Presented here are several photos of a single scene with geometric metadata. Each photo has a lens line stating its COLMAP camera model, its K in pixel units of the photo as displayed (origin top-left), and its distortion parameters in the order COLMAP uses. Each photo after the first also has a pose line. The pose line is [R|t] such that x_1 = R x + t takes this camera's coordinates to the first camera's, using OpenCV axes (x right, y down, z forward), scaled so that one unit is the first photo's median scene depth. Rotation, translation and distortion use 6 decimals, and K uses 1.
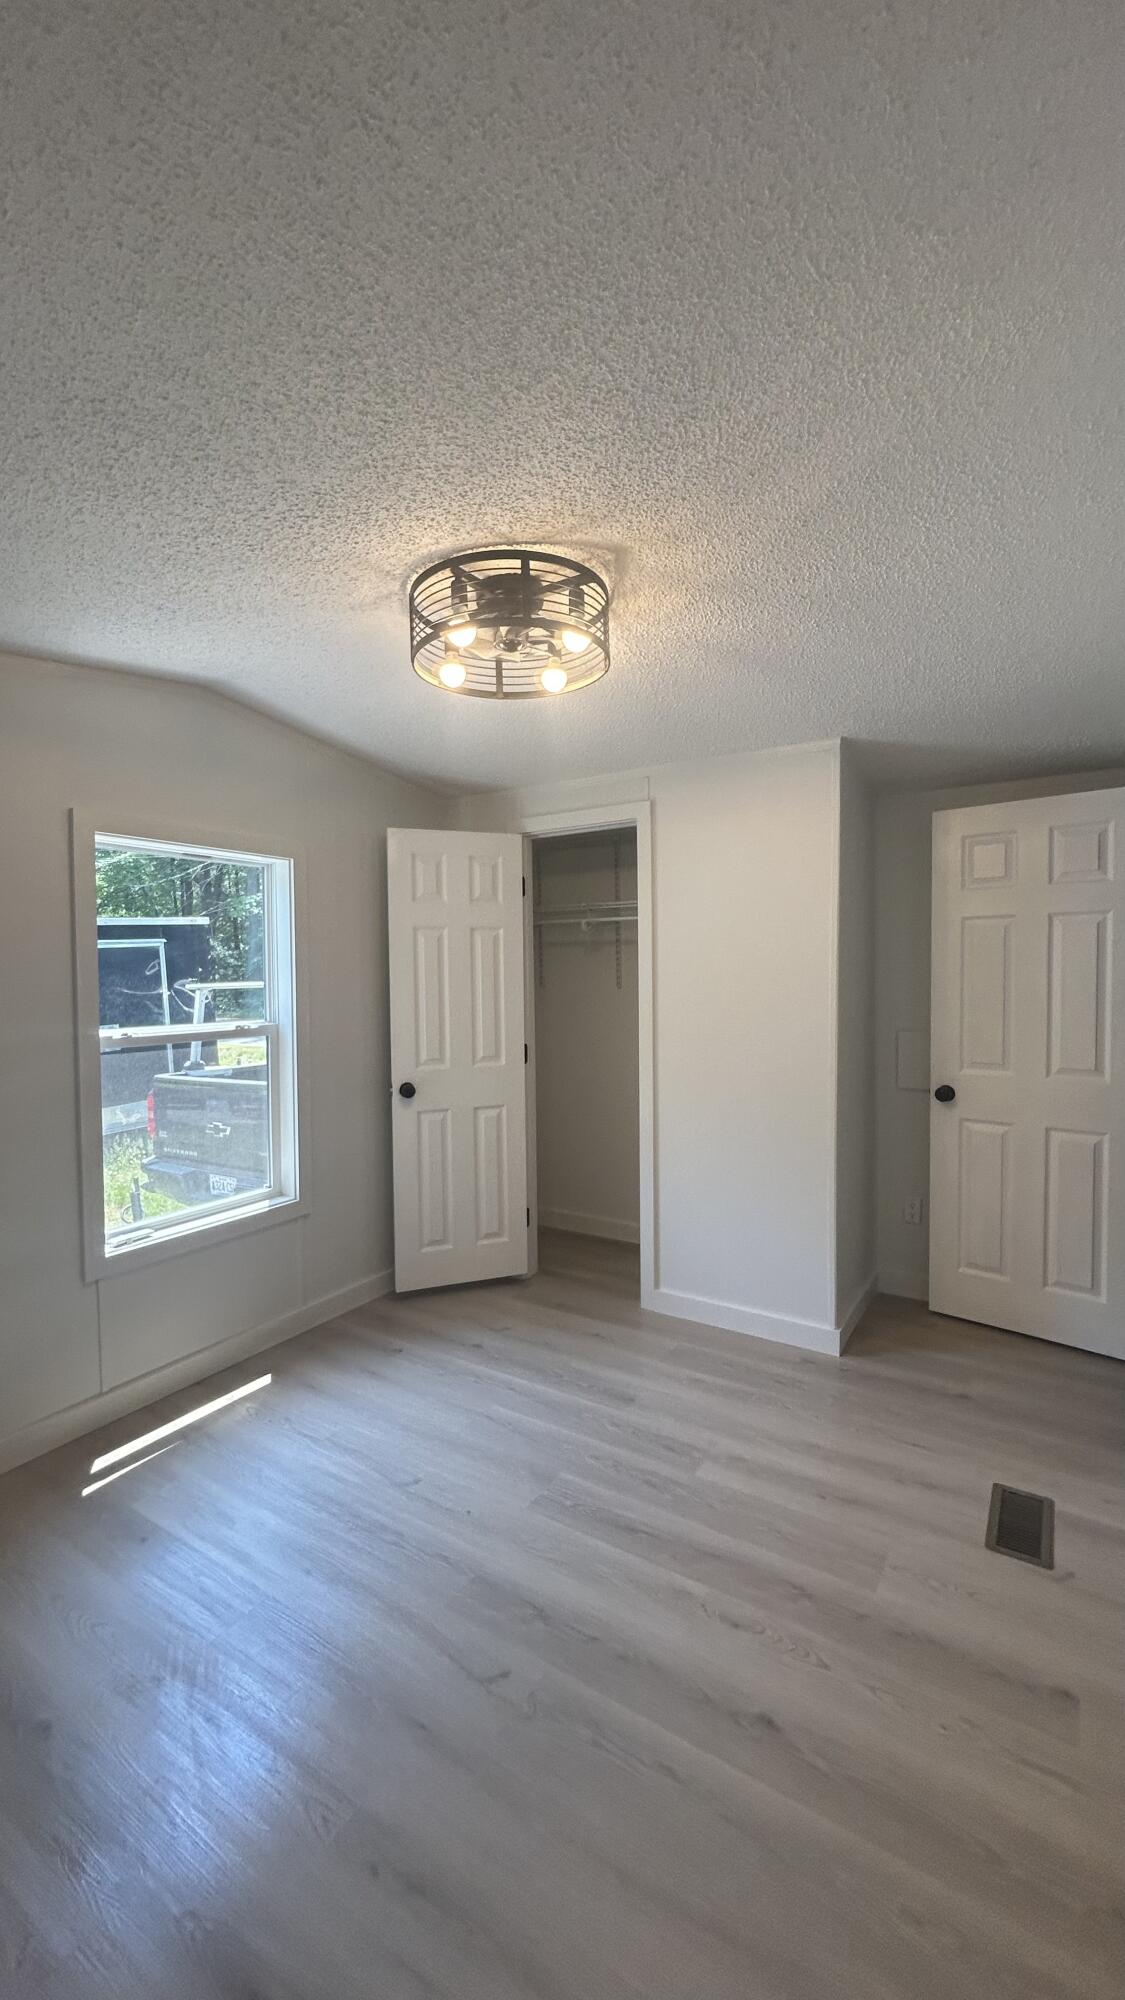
lens RADIAL K [[801.6, 0, 568.9], [0, 801.6, 1003.6], [0, 0, 1]] dist [-0.003555, 0.001136]
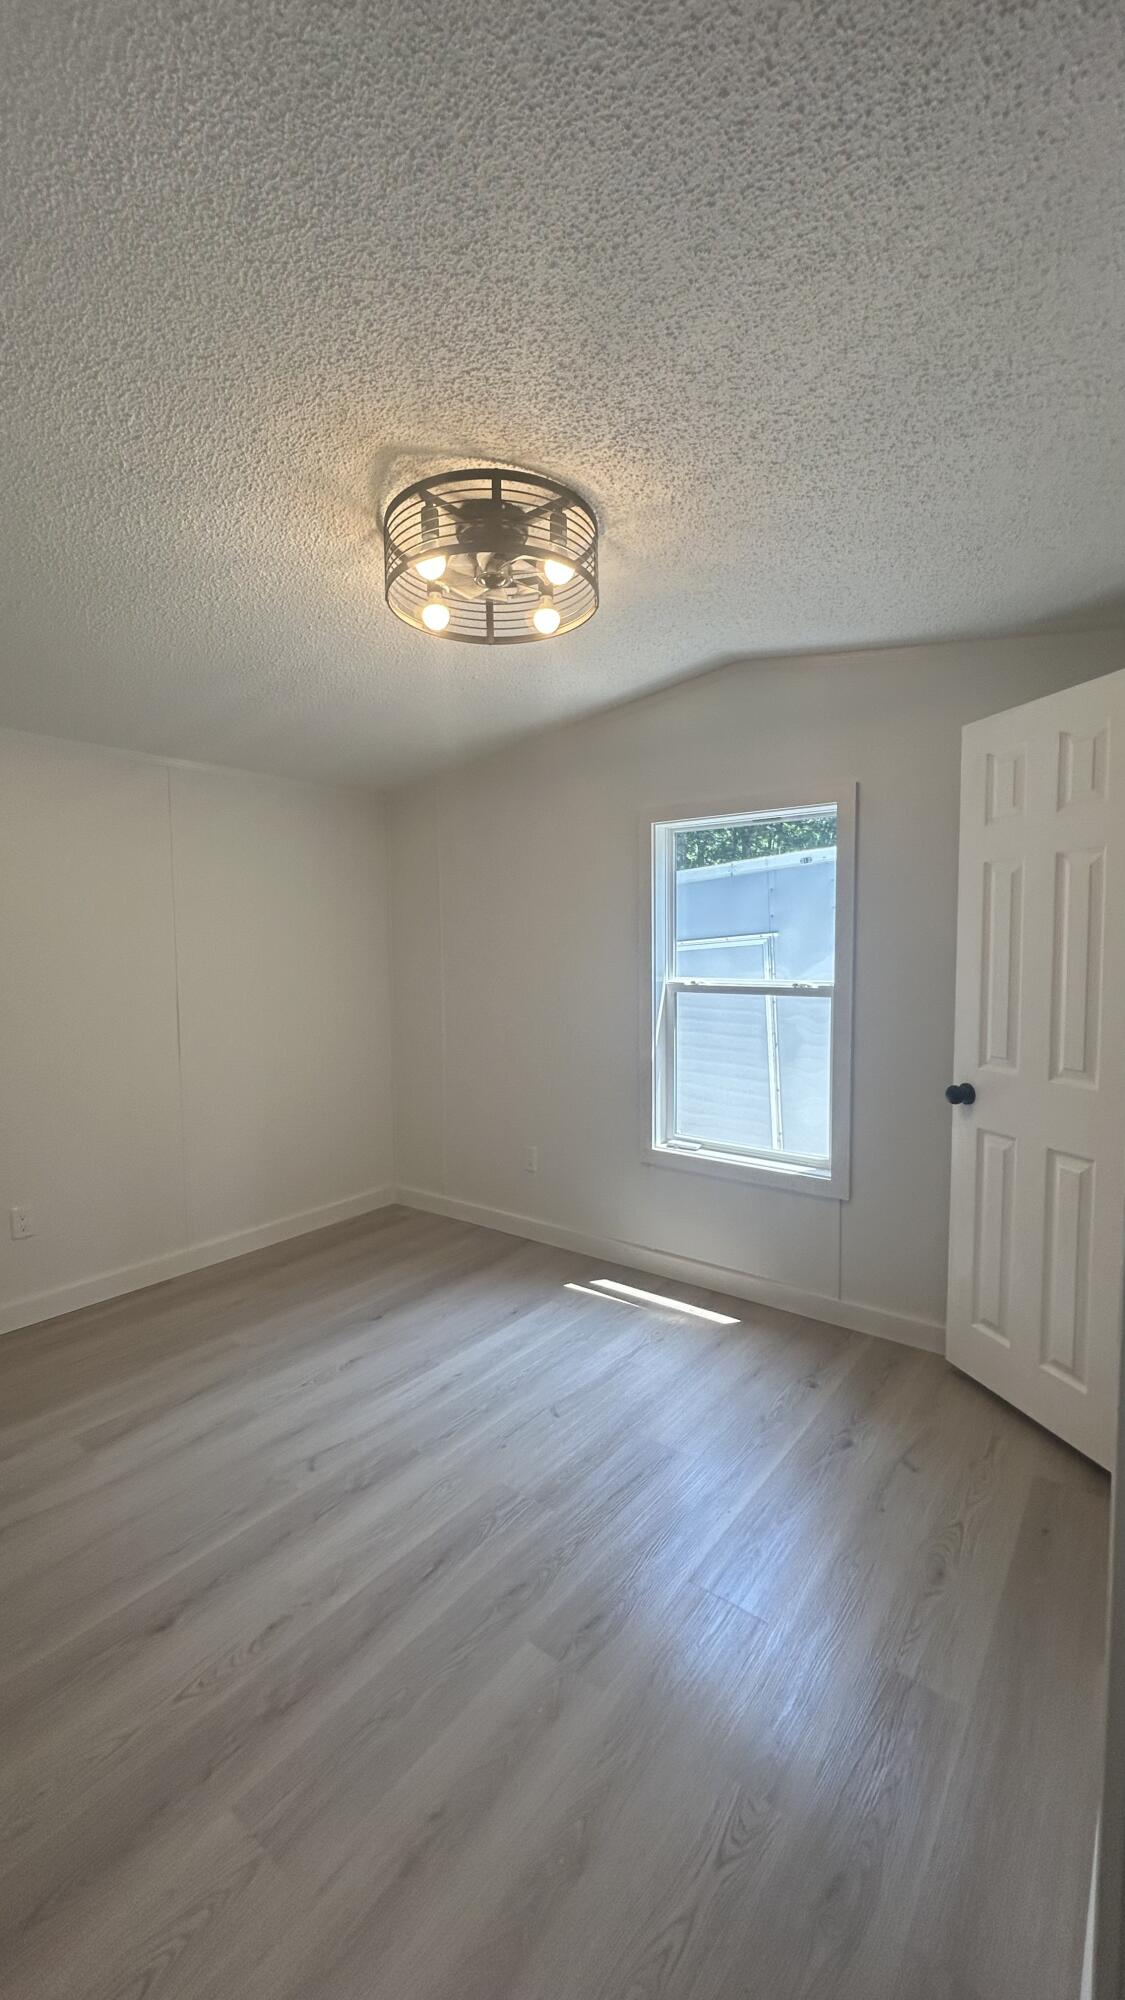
lens RADIAL K [[801.6, 0, 560.0], [0, 801.6, 994.8], [0, 0, 1]] dist [-0.003555, 0.001136]
pose [[-0.087140, 0.075529, -0.993329, 0.666014], [-0.027945, 0.996544, 0.078225, -0.031694], [0.995804, 0.034575, -0.084728, 0.876054]]
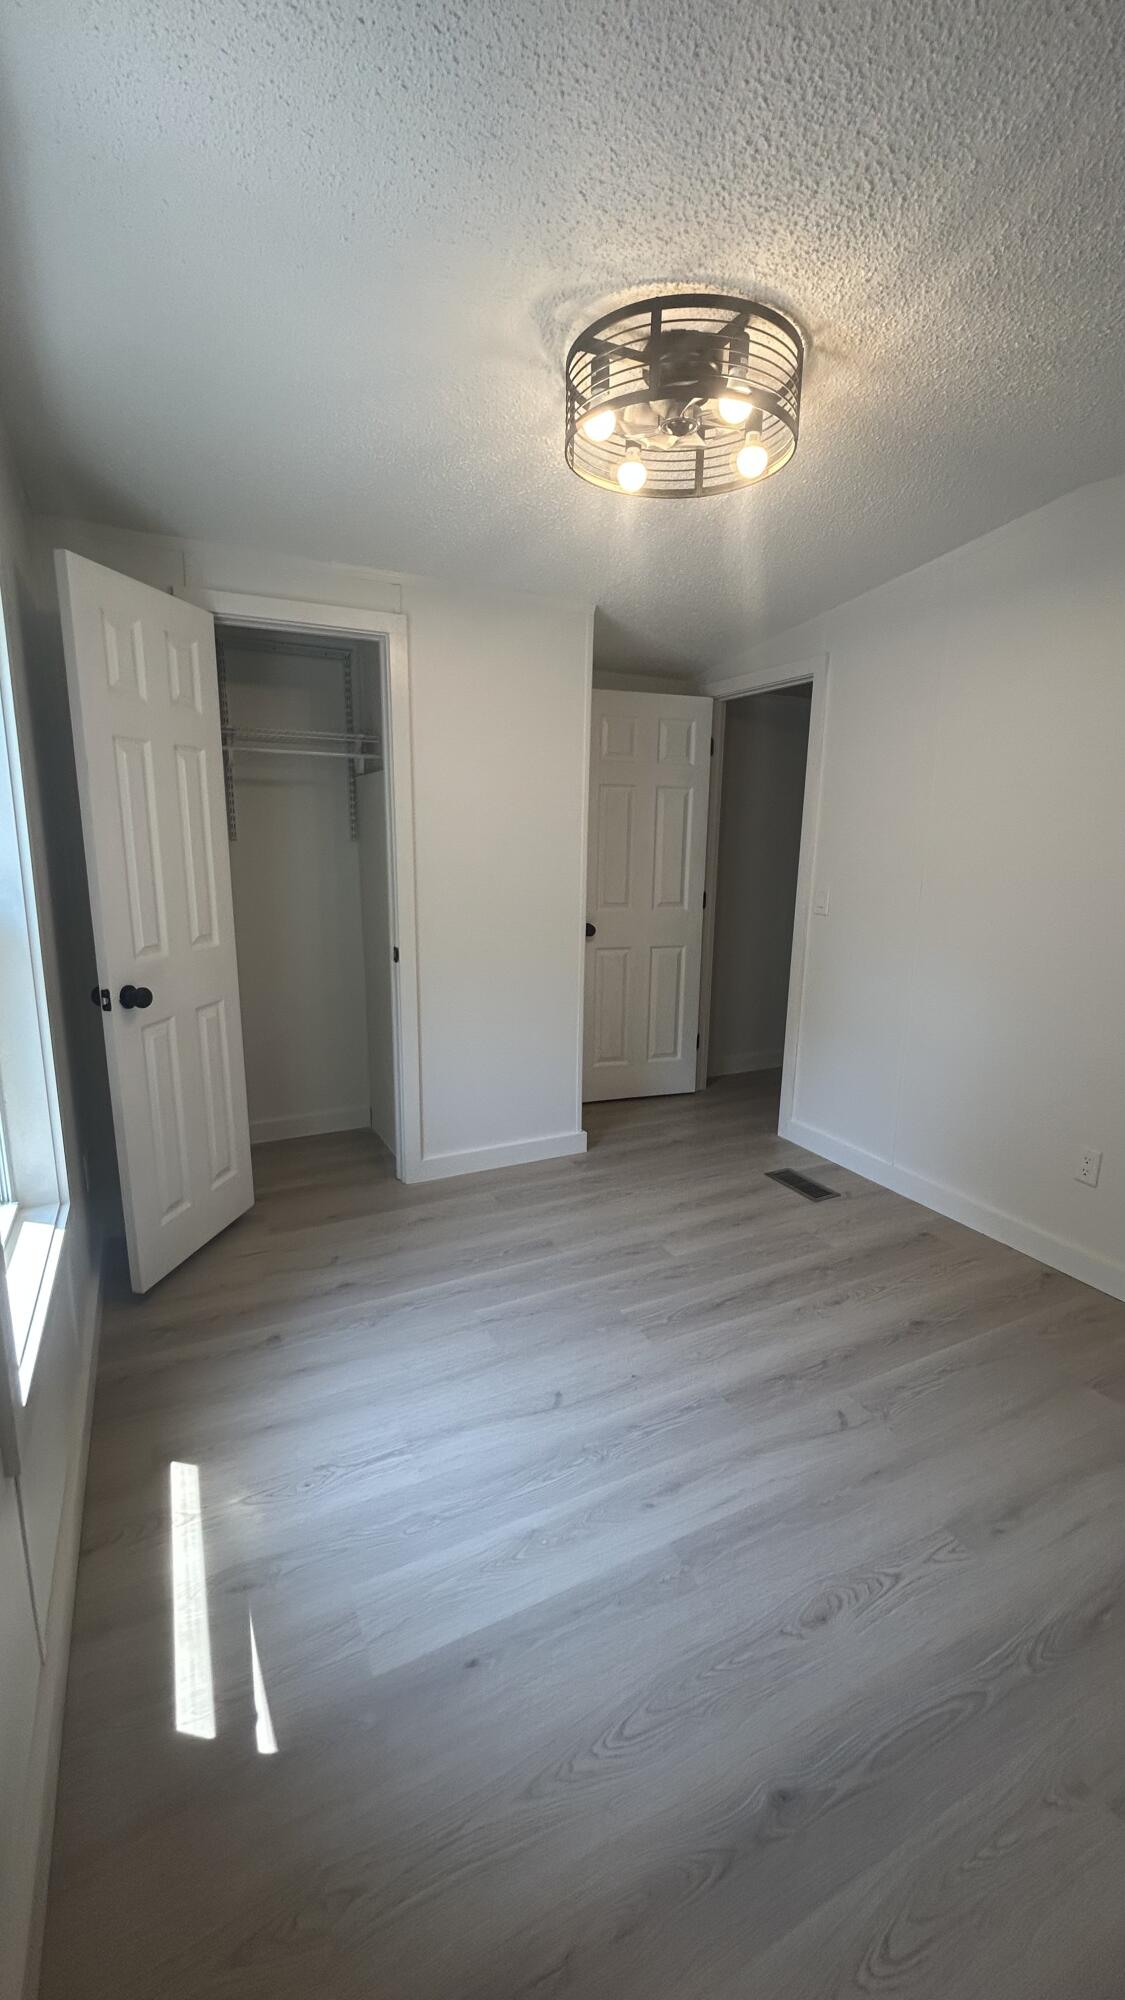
lens RADIAL K [[801.6, 0, 560.7], [0, 801.6, 1000.7], [0, 0, 1]] dist [-0.003555, 0.001136]
pose [[0.510151, -0.157953, 0.845456, -0.718107], [0.012865, 0.984283, 0.176127, 0.002084], [-0.859988, -0.078975, 0.504166, 0.471657]]
